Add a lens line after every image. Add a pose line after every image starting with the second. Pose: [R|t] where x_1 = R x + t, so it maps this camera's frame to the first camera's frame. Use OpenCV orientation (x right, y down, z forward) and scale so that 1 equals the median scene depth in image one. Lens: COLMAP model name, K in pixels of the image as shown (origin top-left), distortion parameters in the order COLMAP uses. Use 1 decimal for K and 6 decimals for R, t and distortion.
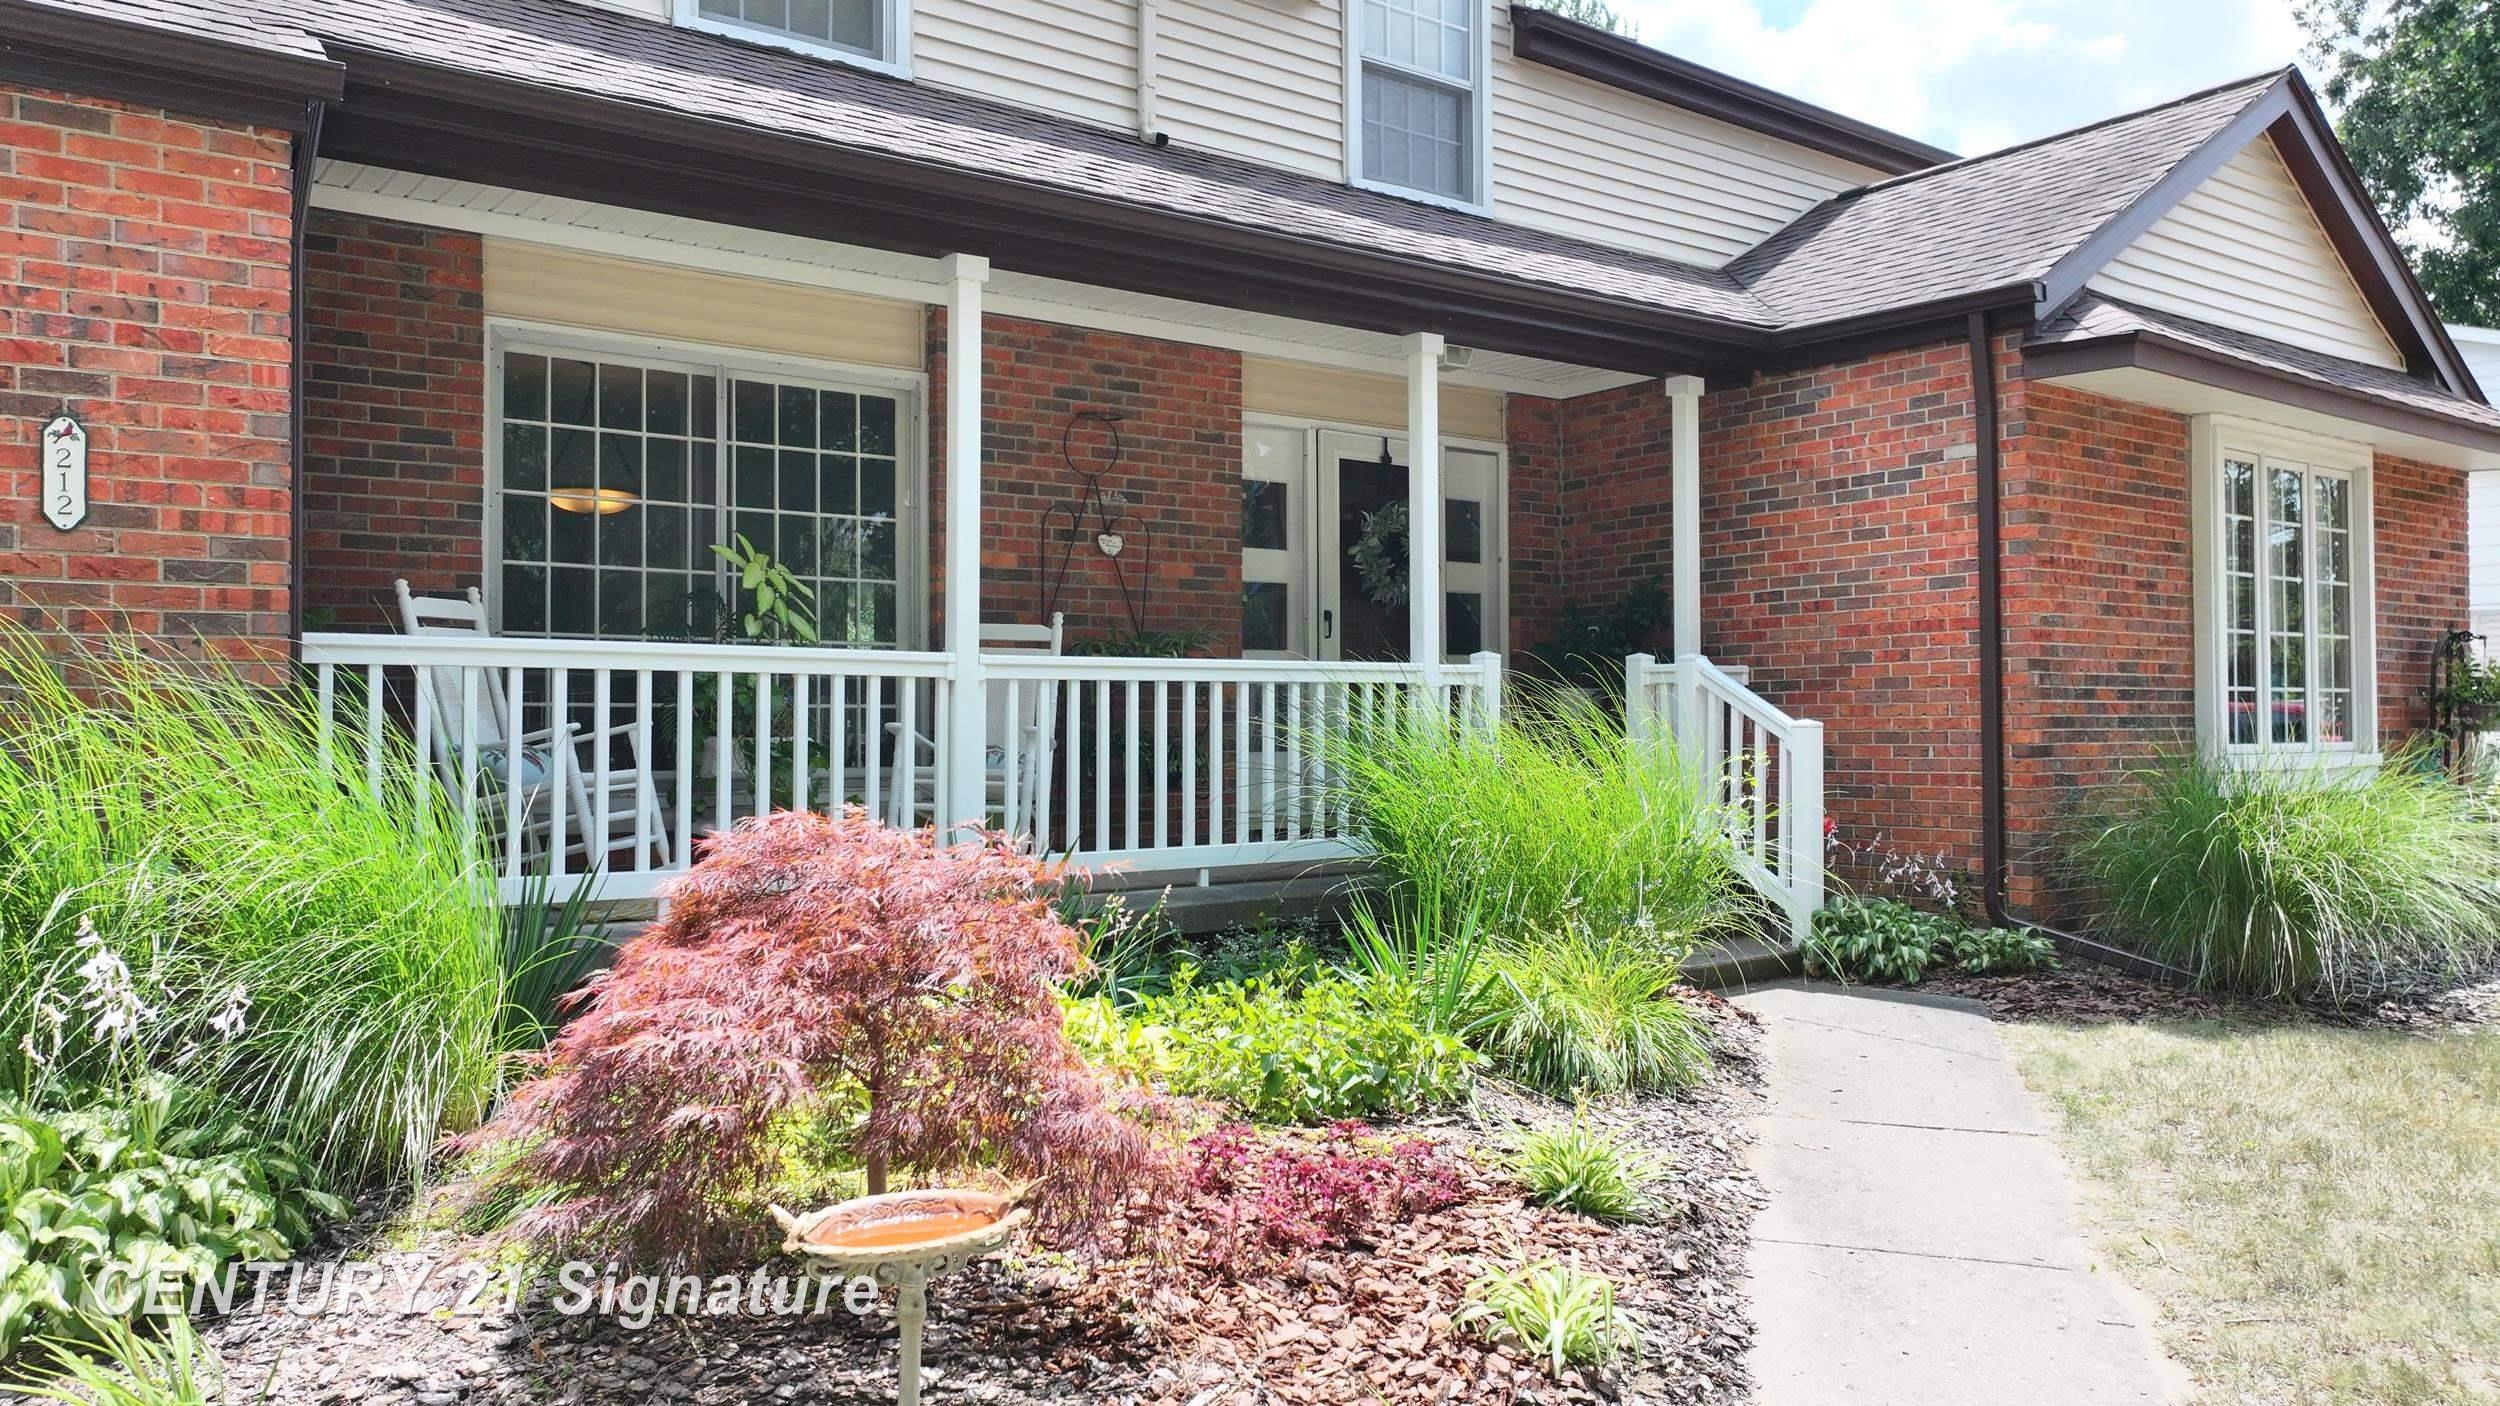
lens RADIAL K [[1753.3, 0, 1230.9], [0, 1753.3, 708.3], [0, 0, 1]] dist [-0.001926, 0.019965]
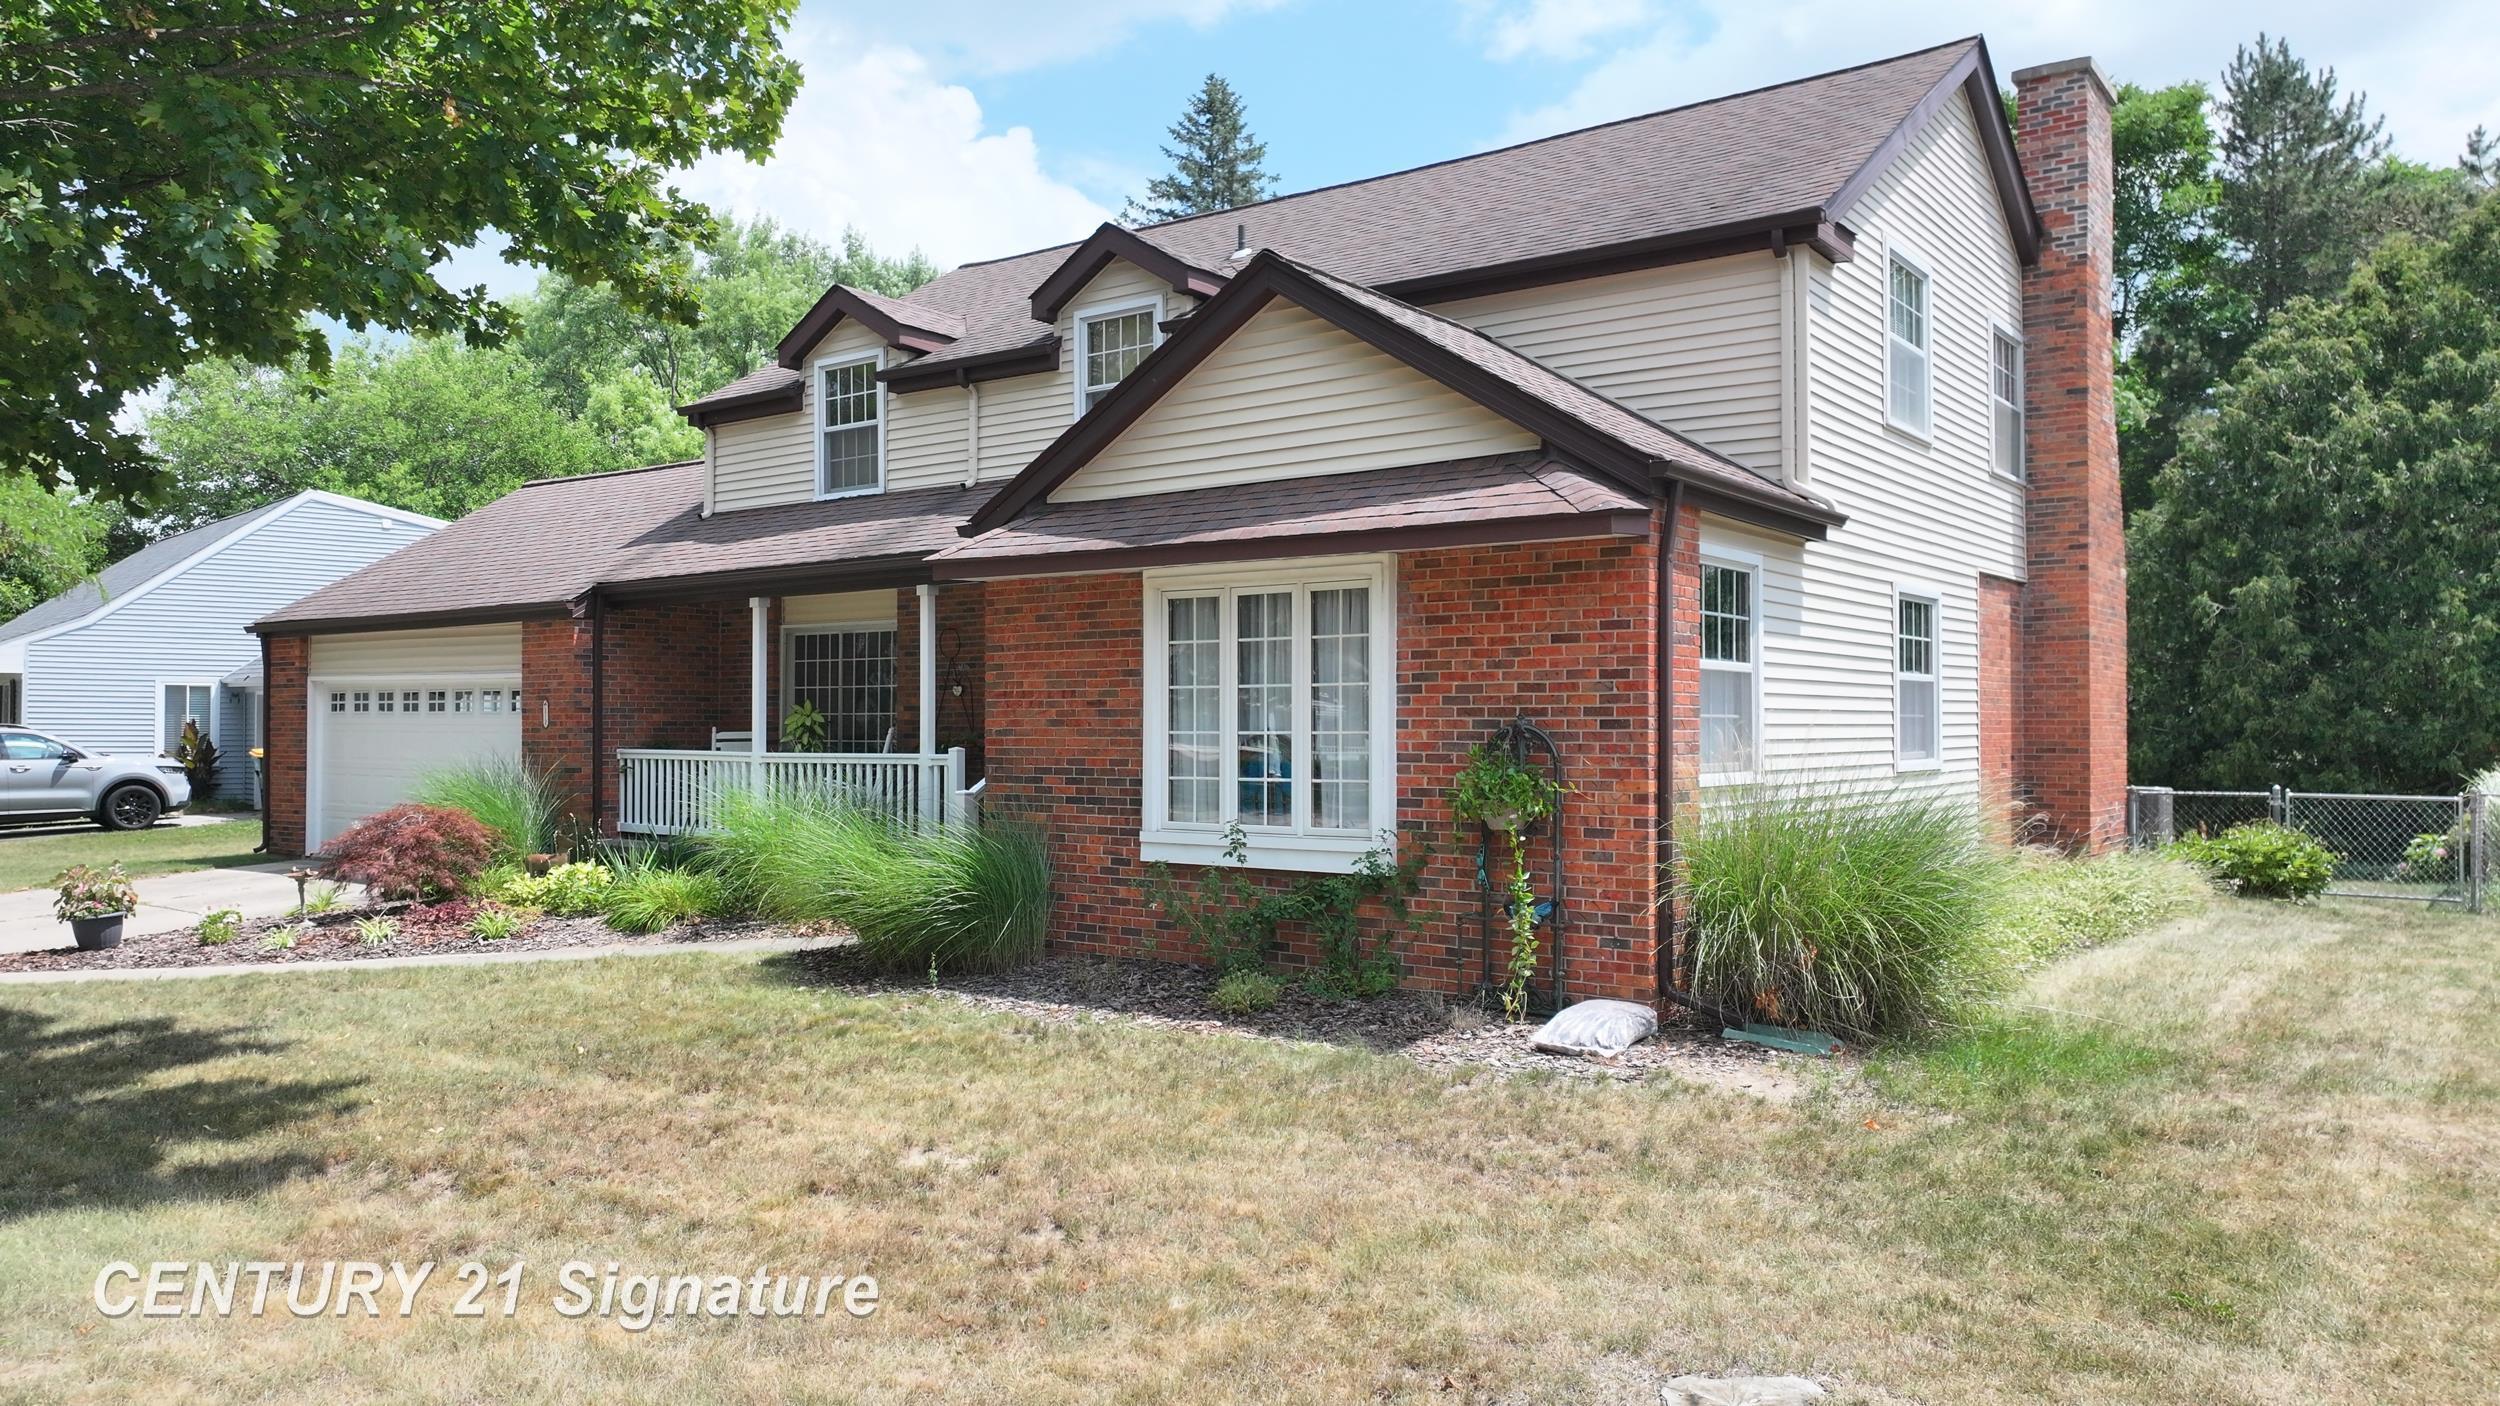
lens RADIAL K [[1753.3, 0, 1237.8], [0, 1753.3, 704.1], [0, 0, 1]] dist [-0.001926, 0.019965]
pose [[0.288438, -0.011832, -0.957425, 1.953575], [0.005156, 0.999928, -0.010804, -0.055483], [0.957485, -0.001821, 0.288478, 0.730125]]
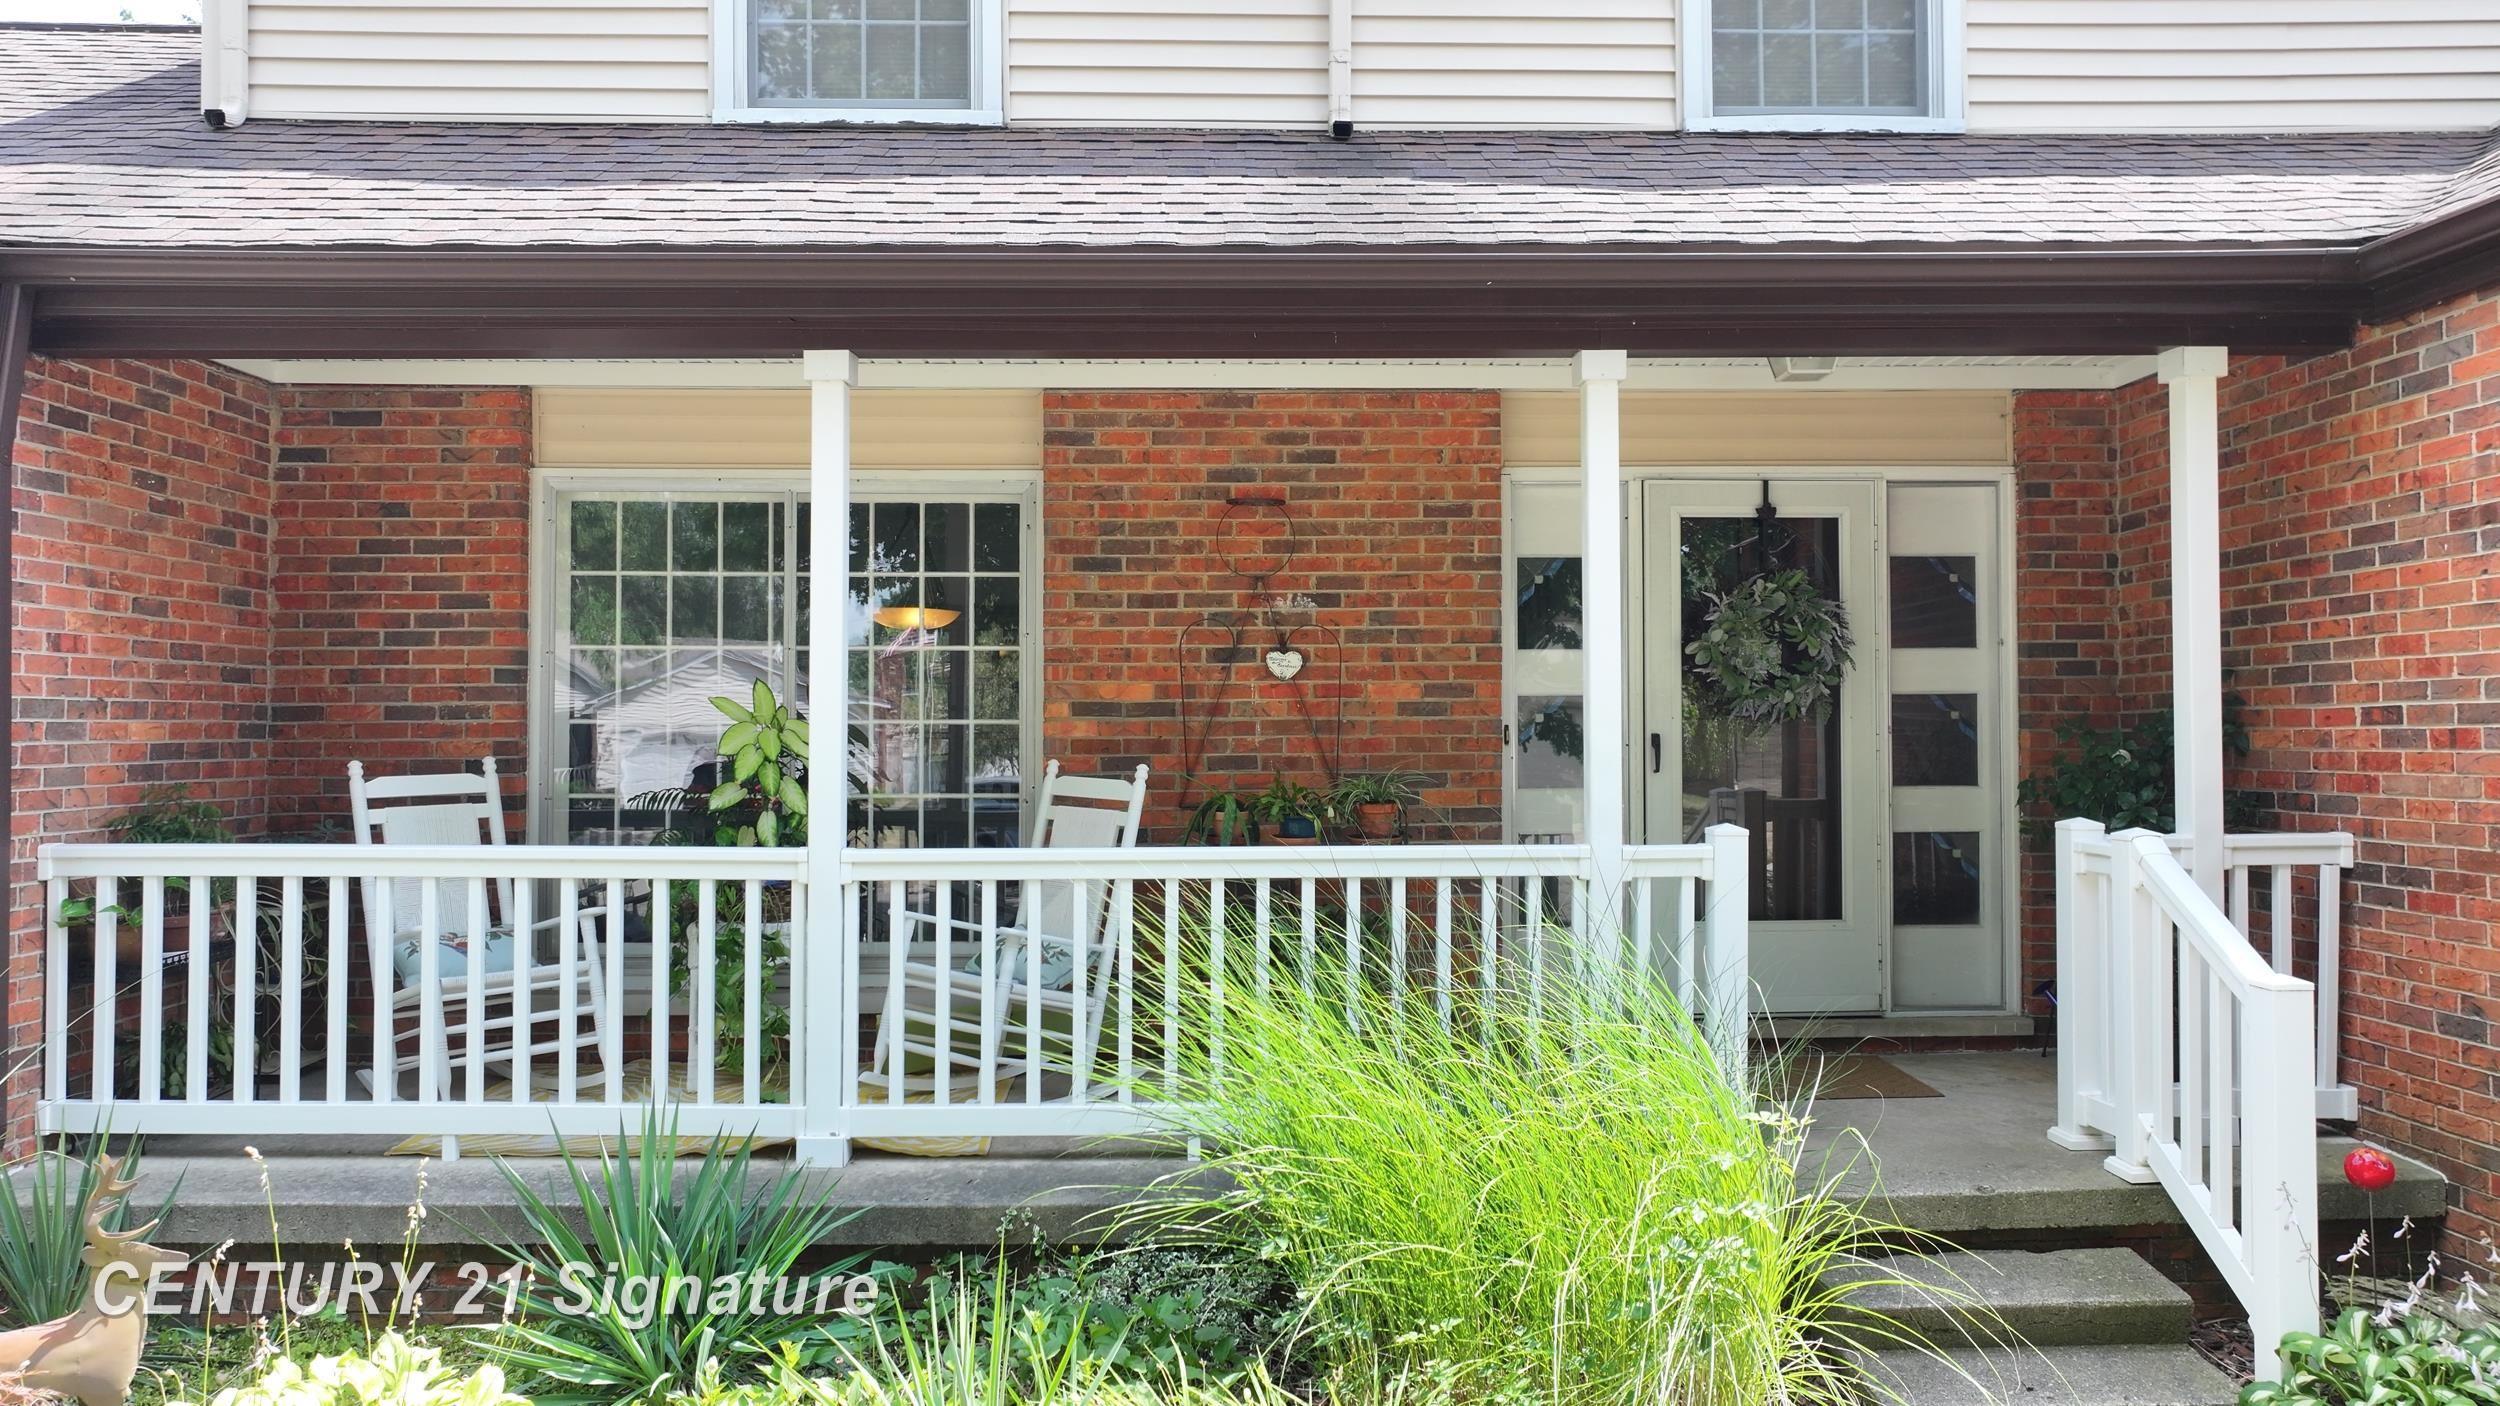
lens RADIAL K [[1753.3, 0, 1262.7], [0, 1753.3, 706.2], [0, 0, 1]] dist [-0.001926, 0.019965]
pose [[0.818199, -0.004085, -0.574921, 0.370413], [0.004549, 0.999989, -0.000631, -0.074584], [0.574918, -0.002099, 0.818209, 0.361205]]
